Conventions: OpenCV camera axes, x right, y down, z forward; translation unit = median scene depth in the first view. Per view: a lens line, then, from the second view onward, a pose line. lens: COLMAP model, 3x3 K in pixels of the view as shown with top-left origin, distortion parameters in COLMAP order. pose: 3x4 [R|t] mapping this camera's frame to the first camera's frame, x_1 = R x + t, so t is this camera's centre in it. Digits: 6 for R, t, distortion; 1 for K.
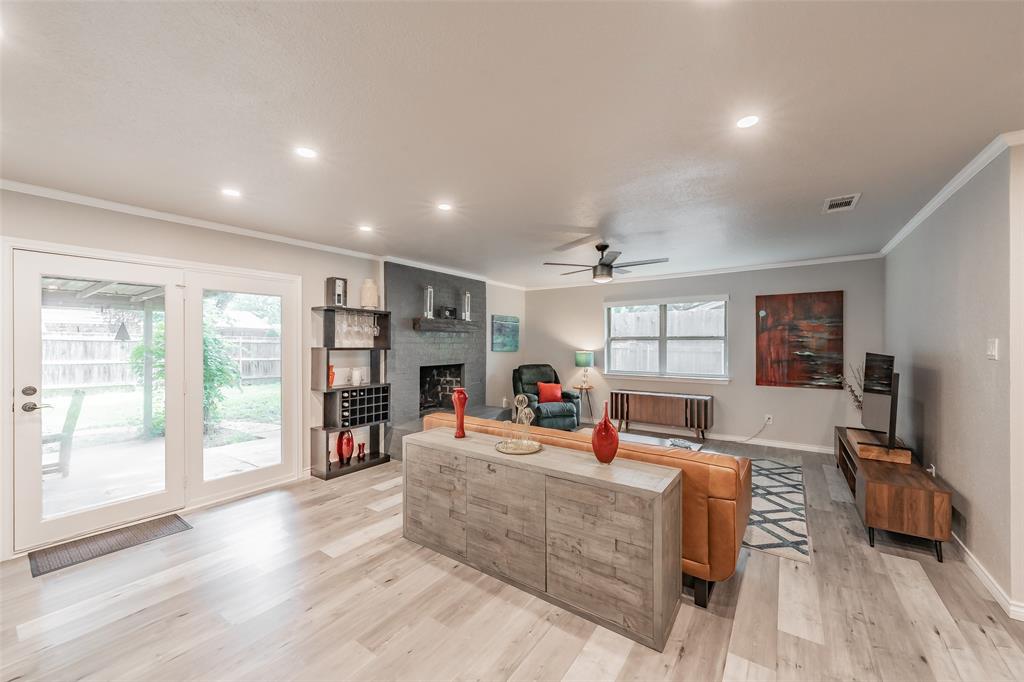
lens RADIAL K [[394.4, 0, 508.3], [0, 394.4, 338.4], [0, 0, 1]] dist [0.000710, 0.001489]
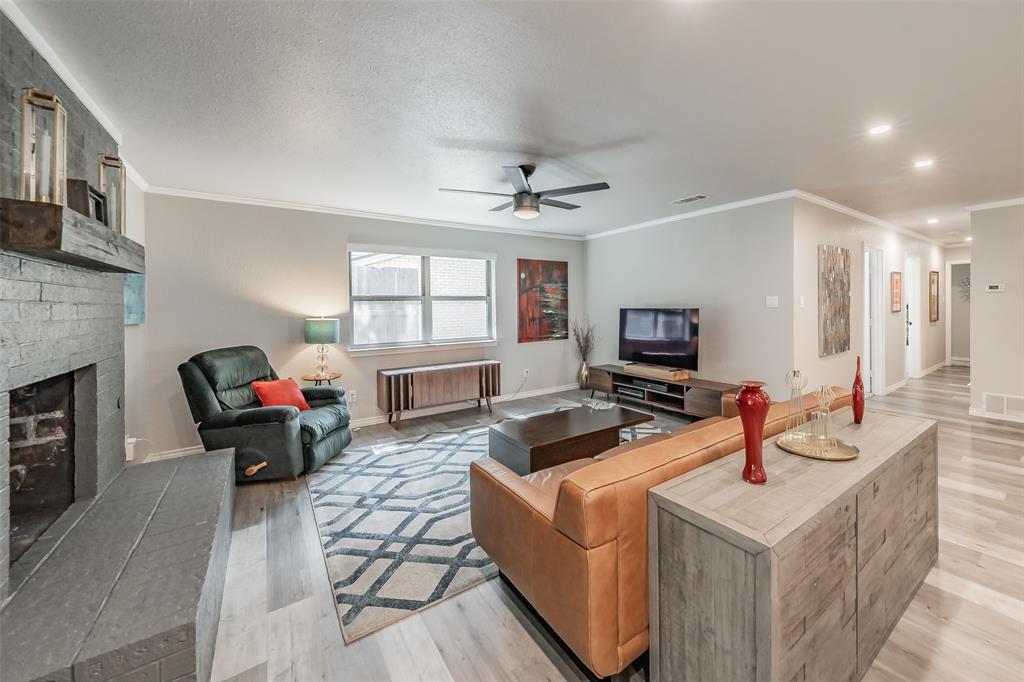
lens RADIAL K [[394.4, 0, 563.2], [0, 394.4, 313.4], [0, 0, 1]] dist [0.000710, 0.001489]
pose [[0.308104, -0.022731, 0.951081, -0.372990], [0.003785, 0.999736, 0.022668, 0.016881], [-0.951345, -0.003384, 0.308108, 0.607575]]
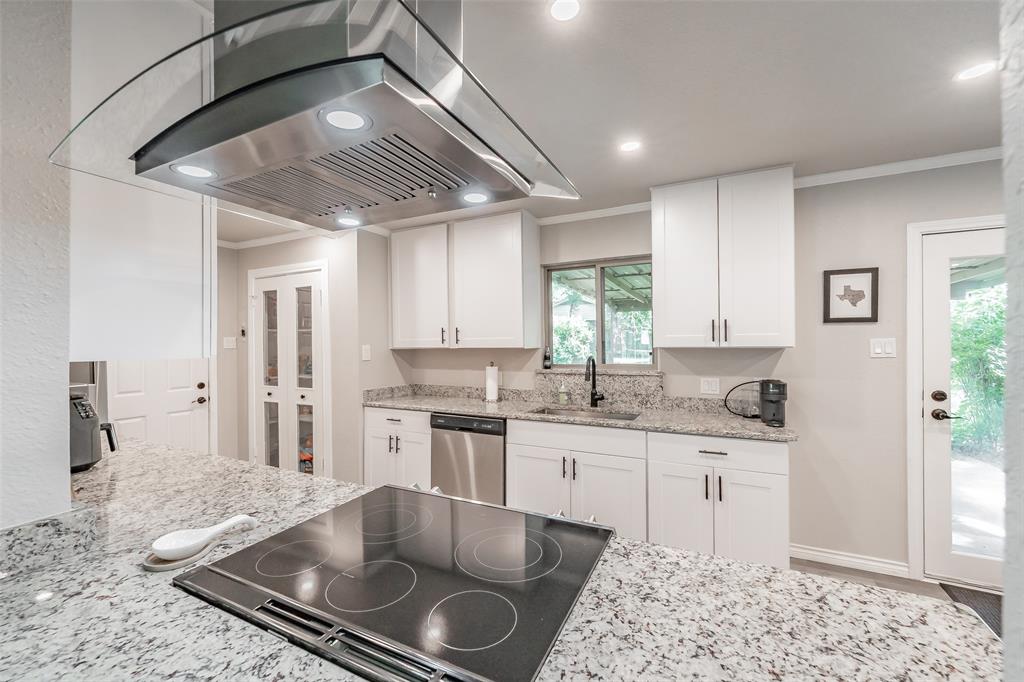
lens RADIAL K [[405.6, 0, 513.6], [0, 405.6, 340.2], [0, 0, 1]] dist [0.003846, -0.001937]
pose [[0.154555, -0.005511, -0.987969, -0.253453], [0.014604, 0.999888, -0.003293, 0.000850], [0.987876, -0.013919, 0.154619, -0.022317]]
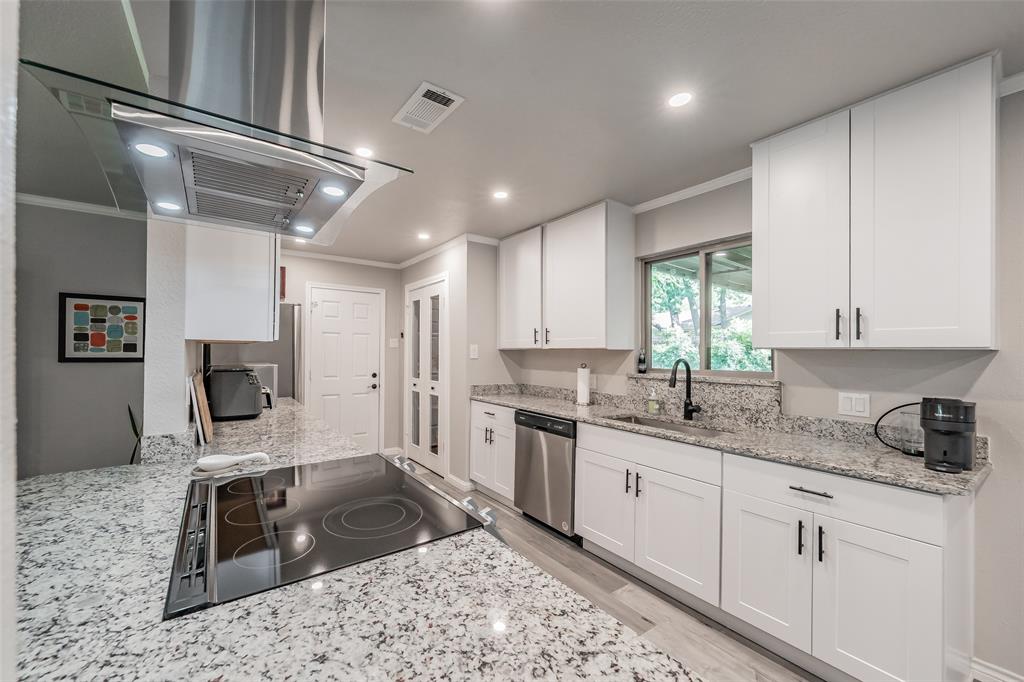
lens RADIAL K [[394.4, 0, 486.1], [0, 394.4, 355.0], [0, 0, 1]] dist [0.000710, 0.001489]
pose [[-0.353004, 0.008025, -0.935587, -0.274066], [-0.003096, 0.999948, 0.009745, 0.014617], [0.935617, 0.006337, -0.352960, 0.127730]]
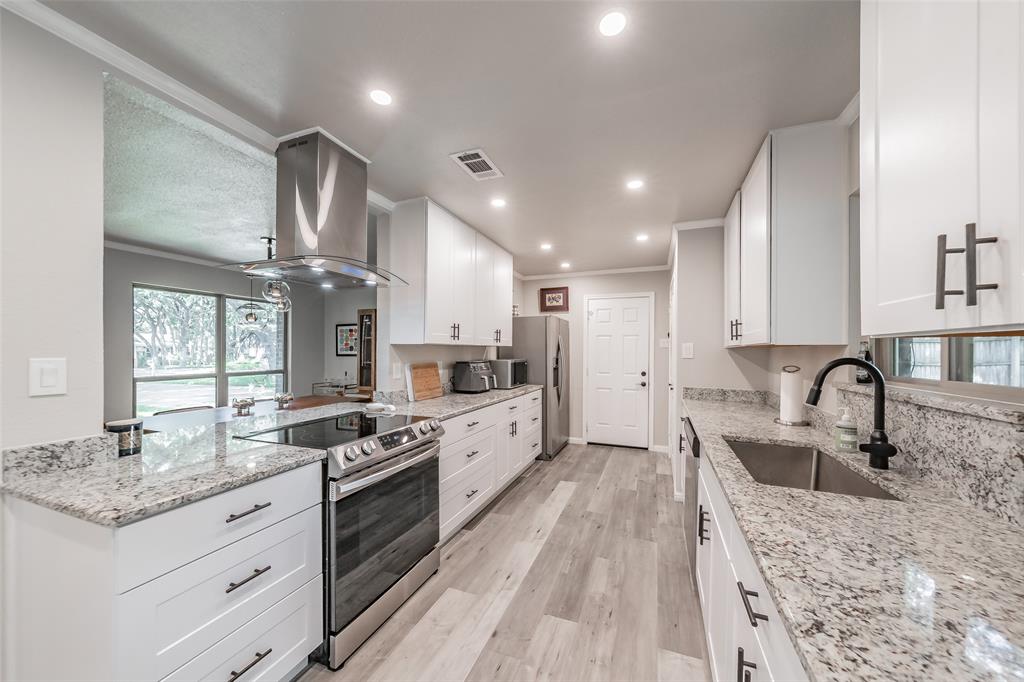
lens RADIAL K [[369.3, 0, 511.0], [0, 369.3, 352.0], [0, 0, 1]] dist [-0.001506, 0.000828]
pose [[-0.971680, -0.000271, -0.236299, -0.527927], [0.000327, 0.999997, -0.002489, 0.019802], [0.236299, -0.002495, -0.971677, 0.391234]]
